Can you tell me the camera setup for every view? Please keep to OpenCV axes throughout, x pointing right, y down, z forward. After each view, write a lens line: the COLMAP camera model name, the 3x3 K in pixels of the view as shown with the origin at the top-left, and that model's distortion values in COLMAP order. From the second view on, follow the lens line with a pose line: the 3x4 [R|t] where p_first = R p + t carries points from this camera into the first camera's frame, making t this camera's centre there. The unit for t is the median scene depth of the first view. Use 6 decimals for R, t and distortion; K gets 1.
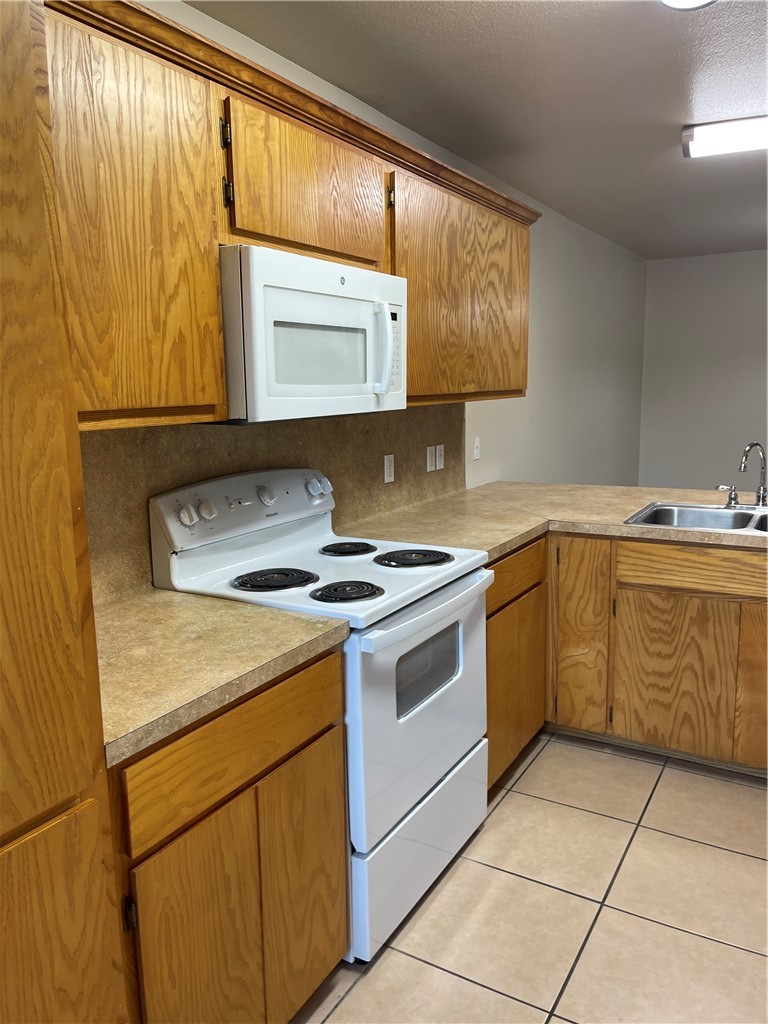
lens RADIAL K [[773.8, 0, 382.7], [0, 773.8, 516.4], [0, 0, 1]] dist [0.035419, -0.001278]
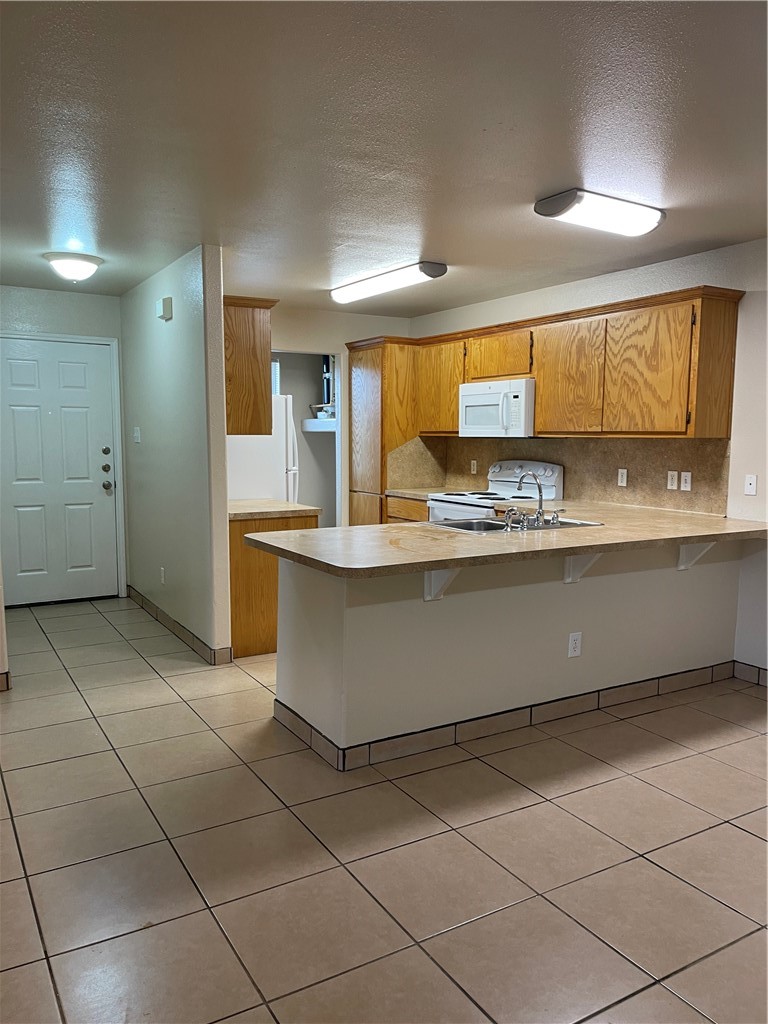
lens RADIAL K [[773.8, 0, 382.7], [0, 773.8, 516.4], [0, 0, 1]] dist [0.035419, -0.001278]
pose [[-0.480923, 0.116748, -0.868955, 1.764776], [-0.143161, 0.967337, 0.209199, -0.265355], [0.864996, 0.225009, -0.448500, 1.387368]]
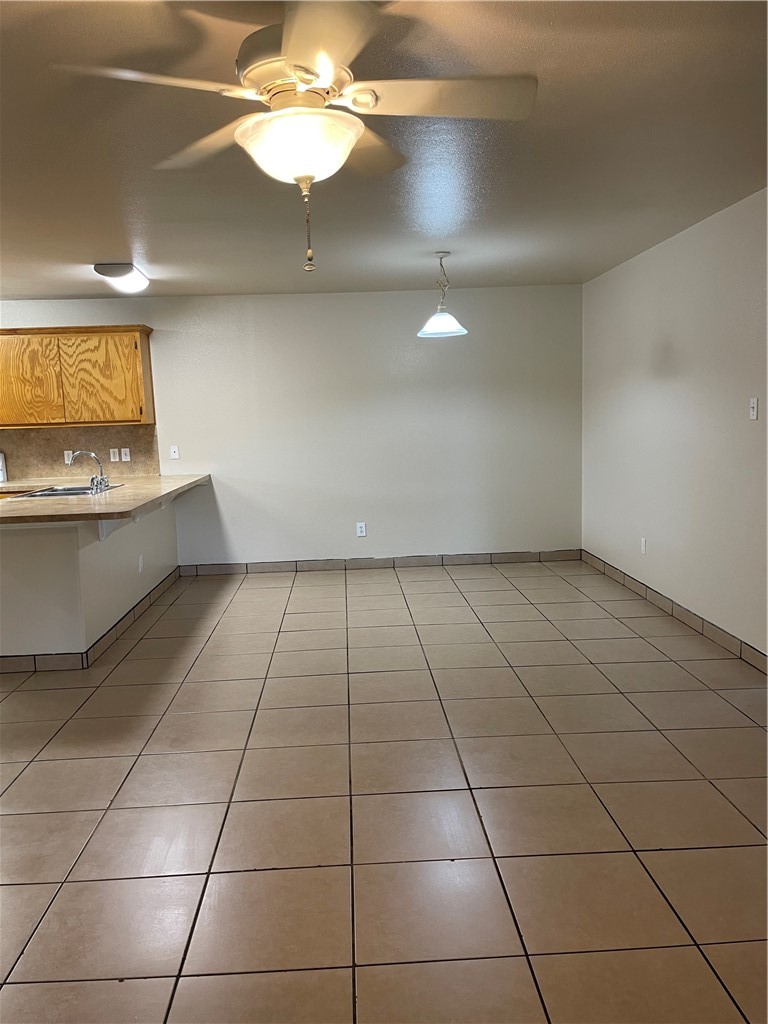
lens RADIAL K [[773.8, 0, 382.7], [0, 773.8, 516.4], [0, 0, 1]] dist [0.035419, -0.001278]
pose [[0.548509, 0.118516, -0.827703, 2.416130], [-0.119659, 0.990841, 0.062579, -0.145714], [0.827538, 0.064717, 0.557666, 0.558615]]
